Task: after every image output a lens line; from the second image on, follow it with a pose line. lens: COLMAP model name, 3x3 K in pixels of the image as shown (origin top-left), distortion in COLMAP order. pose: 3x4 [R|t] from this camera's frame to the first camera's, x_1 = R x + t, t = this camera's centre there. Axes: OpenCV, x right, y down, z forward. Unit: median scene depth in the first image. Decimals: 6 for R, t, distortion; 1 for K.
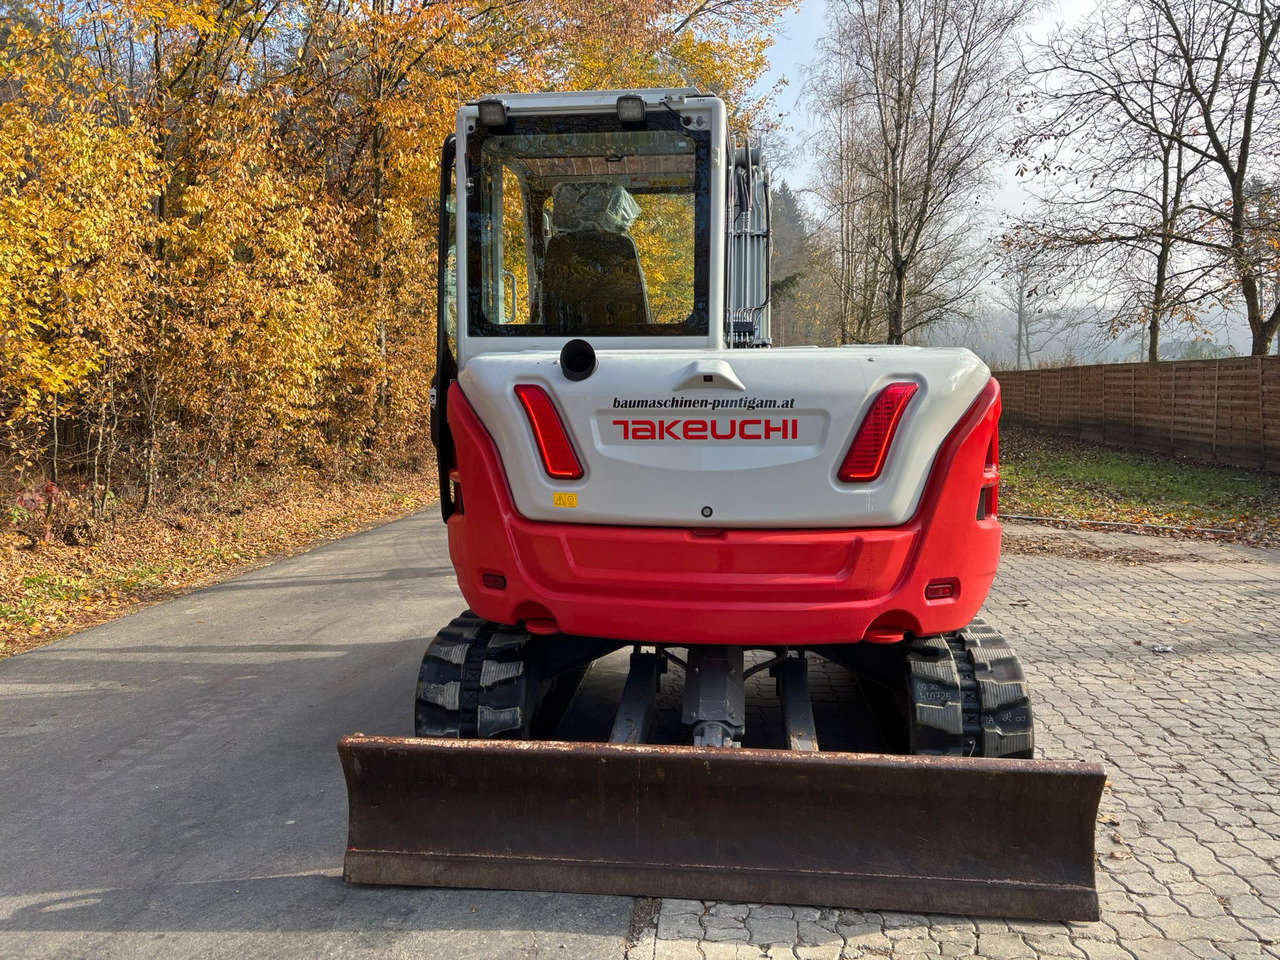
lens RADIAL K [[940.8, 0, 640.0], [0, 940.8, 480.0], [0, 0, 1]] dist [0.008661, -0.000671]
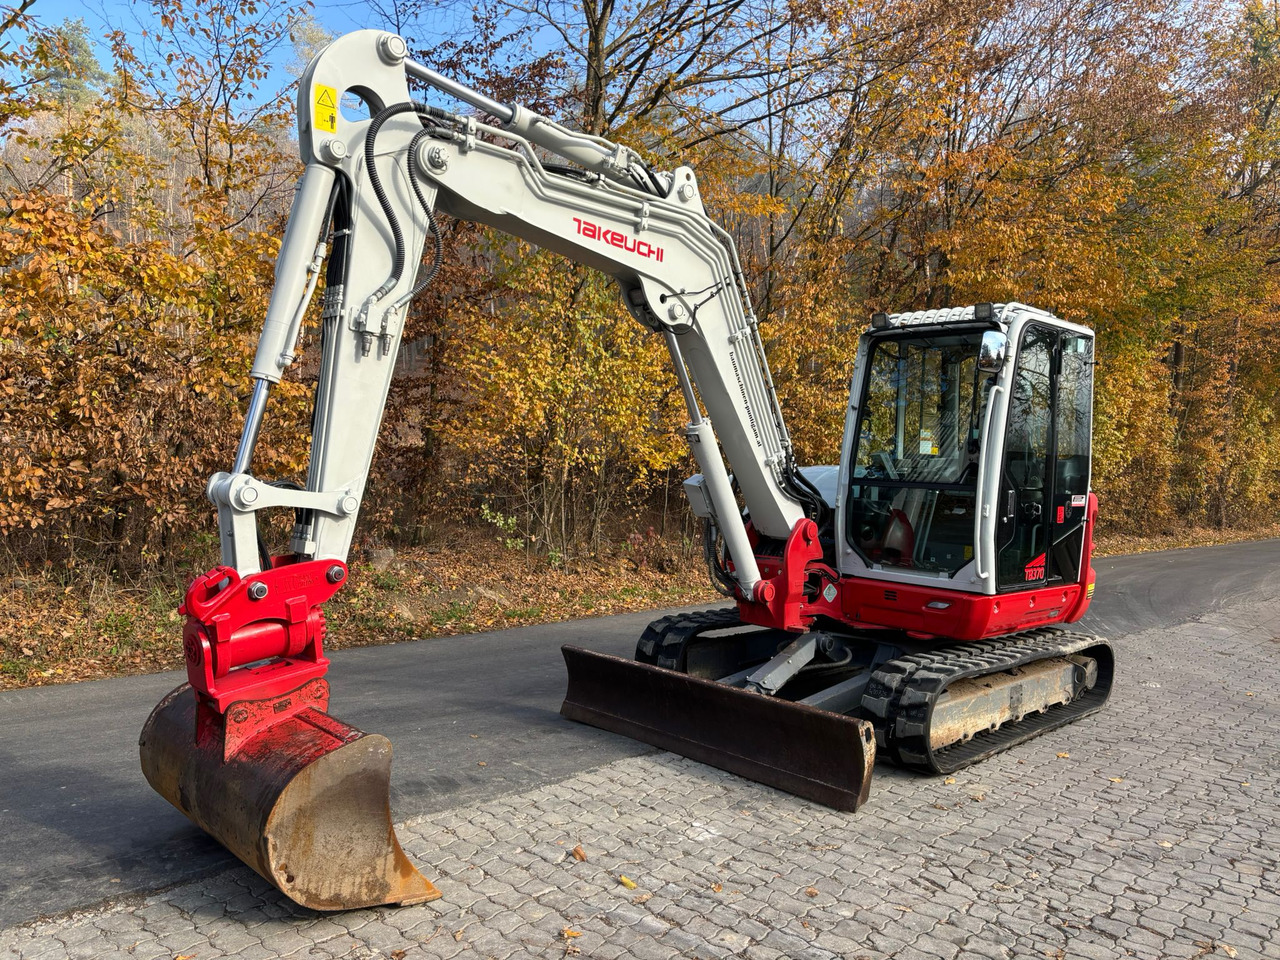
lens RADIAL K [[940.8, 0, 640.0], [0, 940.8, 480.0], [0, 0, 1]] dist [0.008661, -0.000671]
pose [[0.753320, 0.037112, -0.656606, 0.362886], [-0.088786, 0.995005, -0.045626, -0.005123], [0.651634, 0.092669, 0.752852, -0.161953]]
